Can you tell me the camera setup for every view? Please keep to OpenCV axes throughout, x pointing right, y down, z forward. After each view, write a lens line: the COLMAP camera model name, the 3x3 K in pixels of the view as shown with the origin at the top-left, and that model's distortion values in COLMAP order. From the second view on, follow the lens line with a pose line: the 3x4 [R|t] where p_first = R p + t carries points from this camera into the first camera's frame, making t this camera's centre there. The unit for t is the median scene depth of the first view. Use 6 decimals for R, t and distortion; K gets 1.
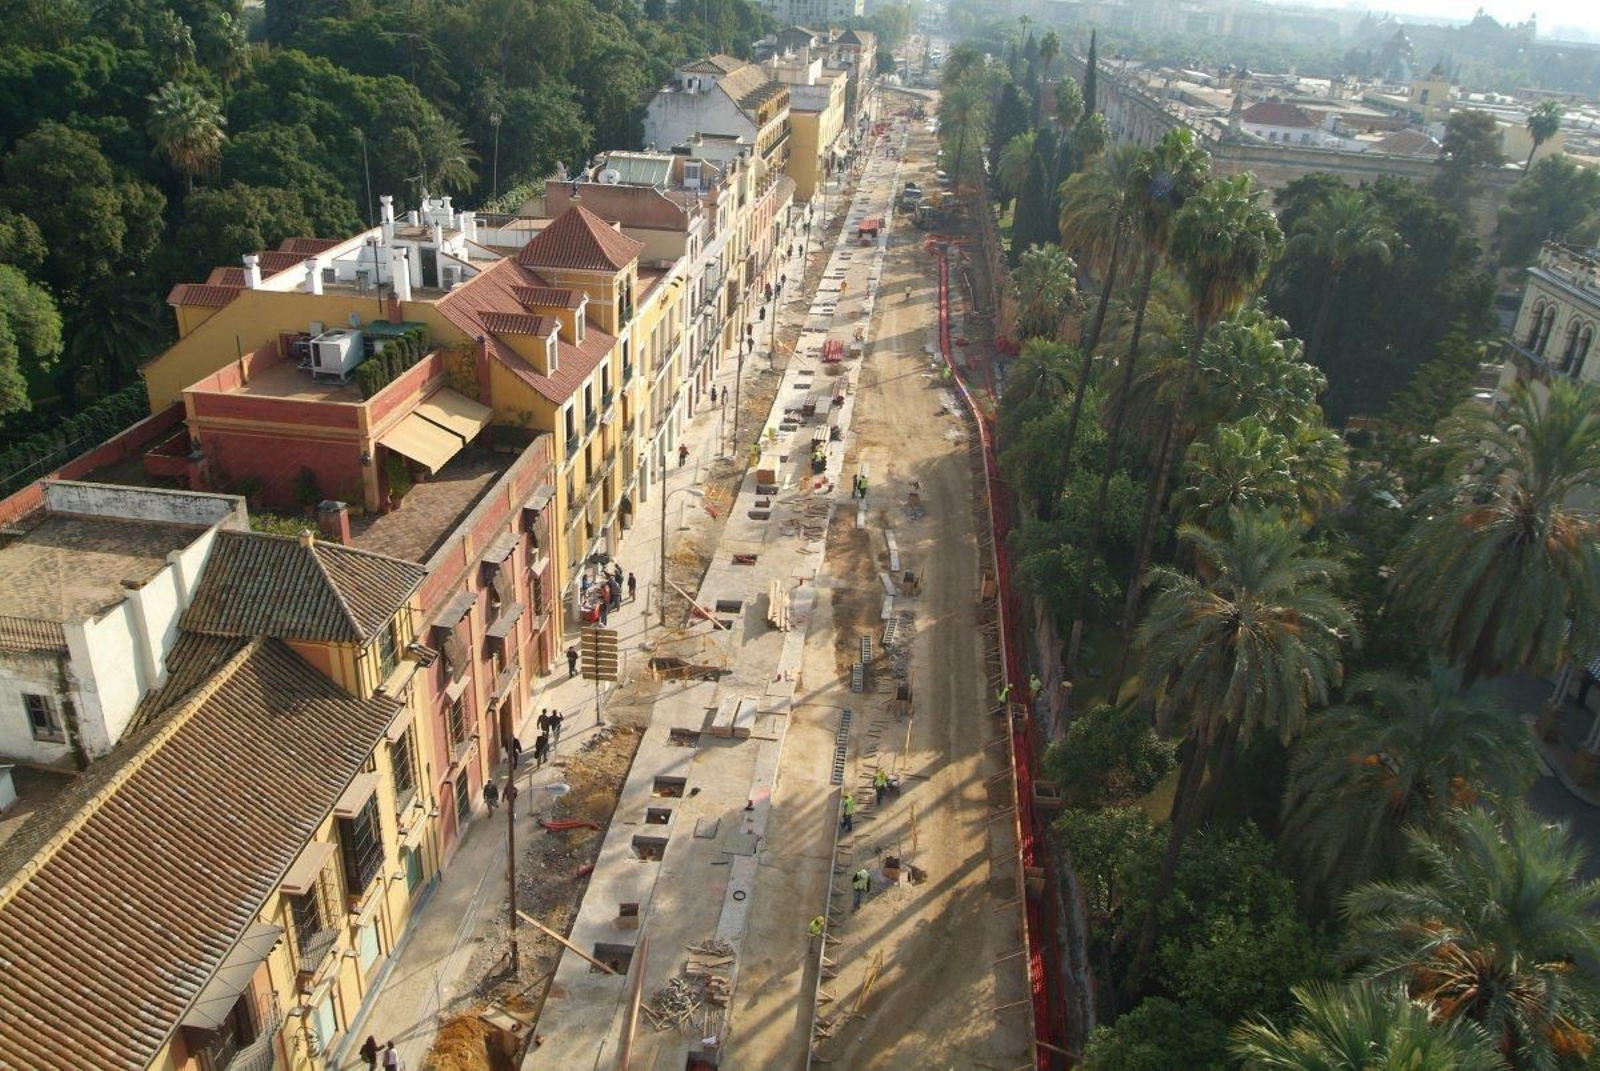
lens RADIAL K [[1225.7, 0, 800.0], [0, 1225.7, 535.5], [0, 0, 1]] dist [-0.074684, 0.032803]
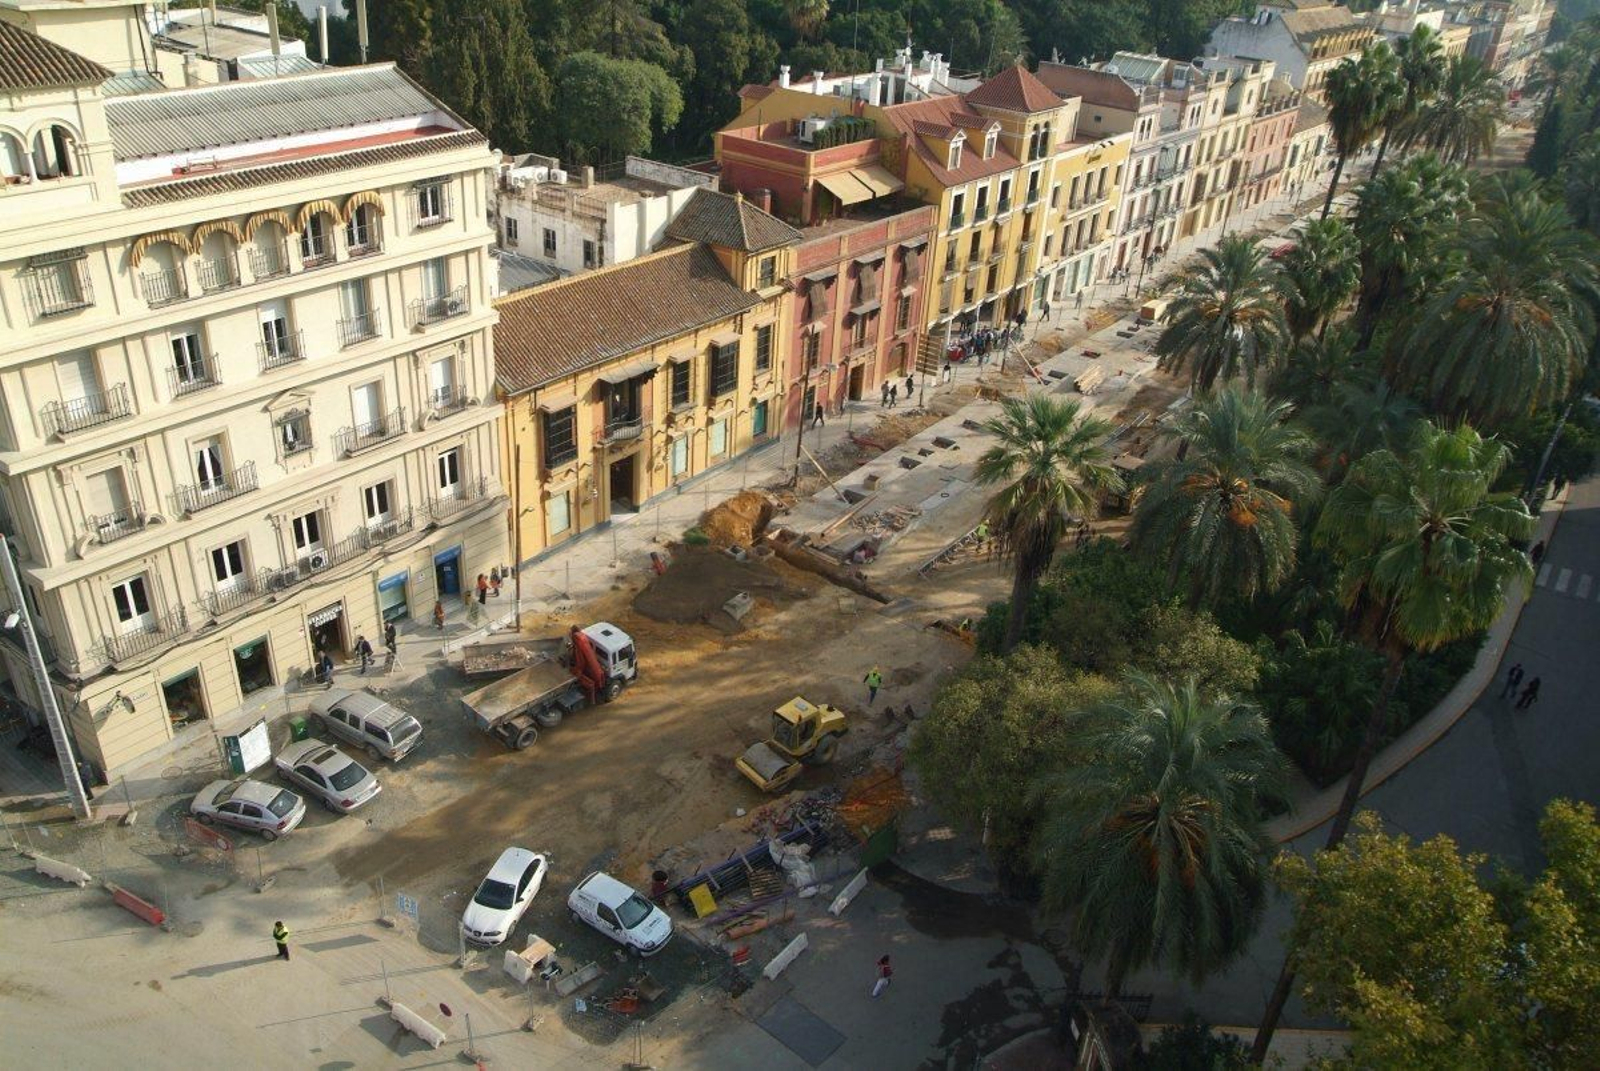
lens RADIAL K [[1225.7, 0, 800.0], [0, 1225.7, 535.5], [0, 0, 1]] dist [-0.074684, 0.032803]
pose [[0.857787, 0.249853, -0.449195, 0.414016], [-0.232770, 0.967986, 0.093916, 0.202449], [0.458280, 0.023999, 0.888484, -0.372422]]
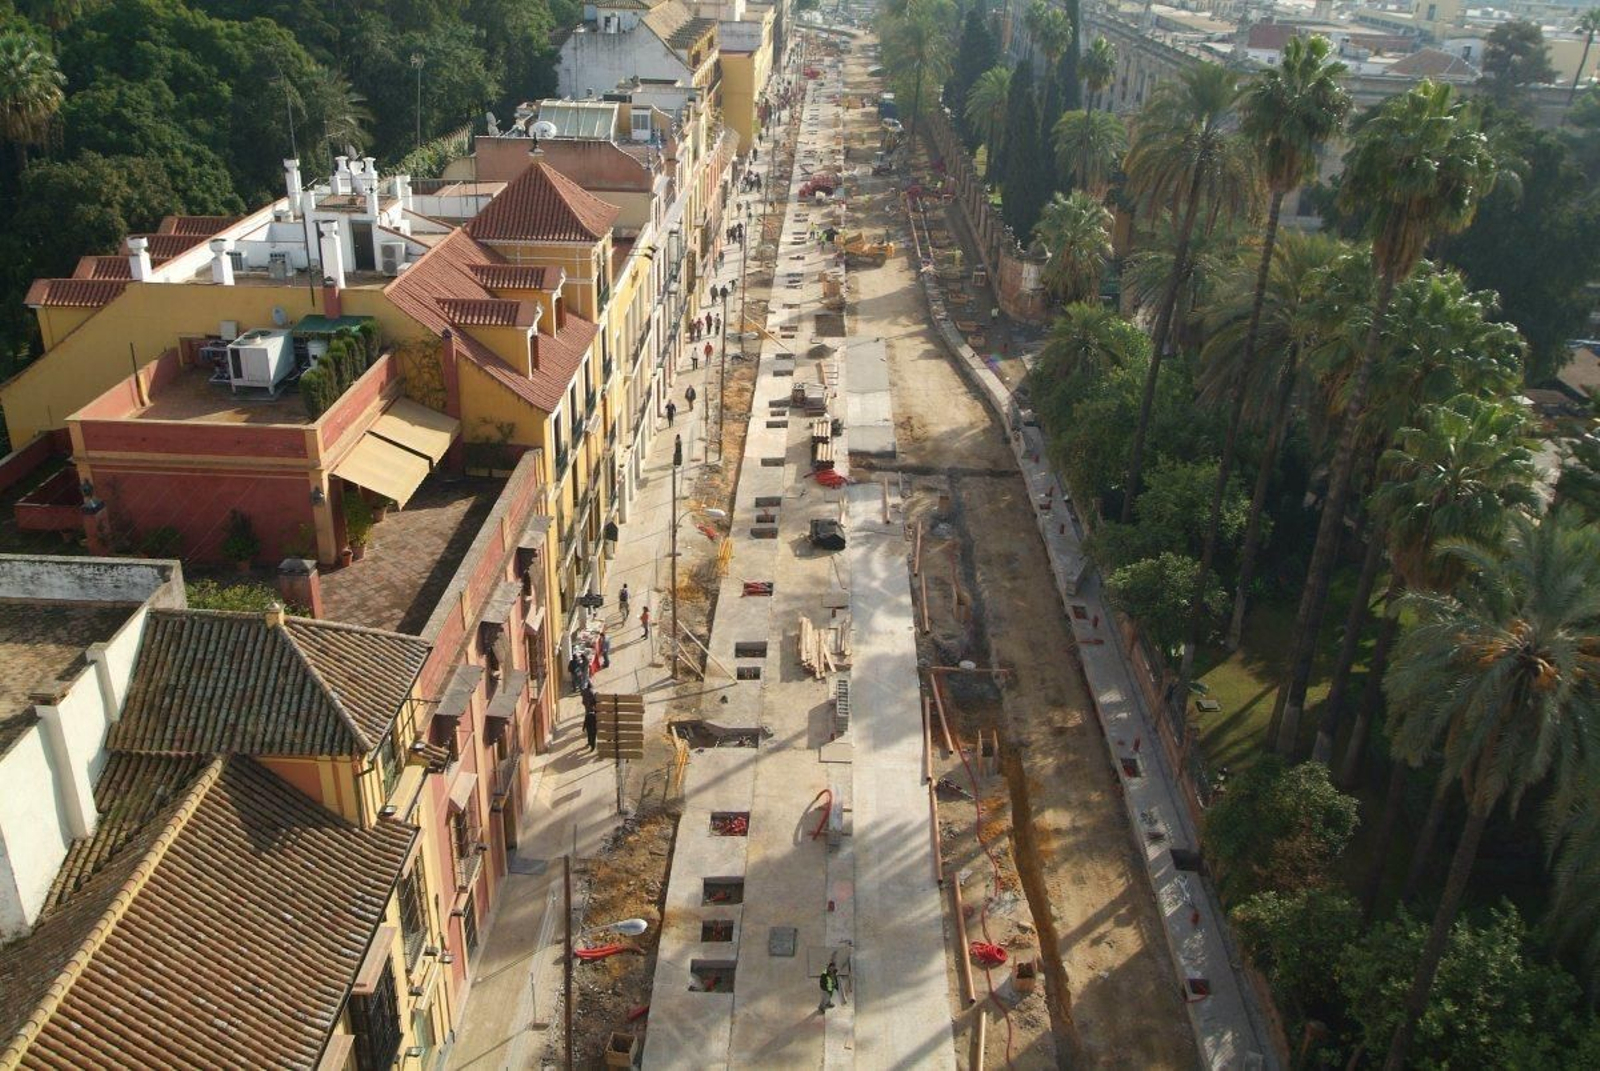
lens RADIAL K [[1377.8, 0, 800.0], [0, 1377.8, 535.5], [0, 0, 1]] dist [-0.061408, 0.022231]
pose [[0.996569, -0.053309, 0.063306, -0.096052], [0.053331, 0.998576, 0.001343, -0.020463], [-0.063288, 0.002038, 0.997993, 0.104570]]
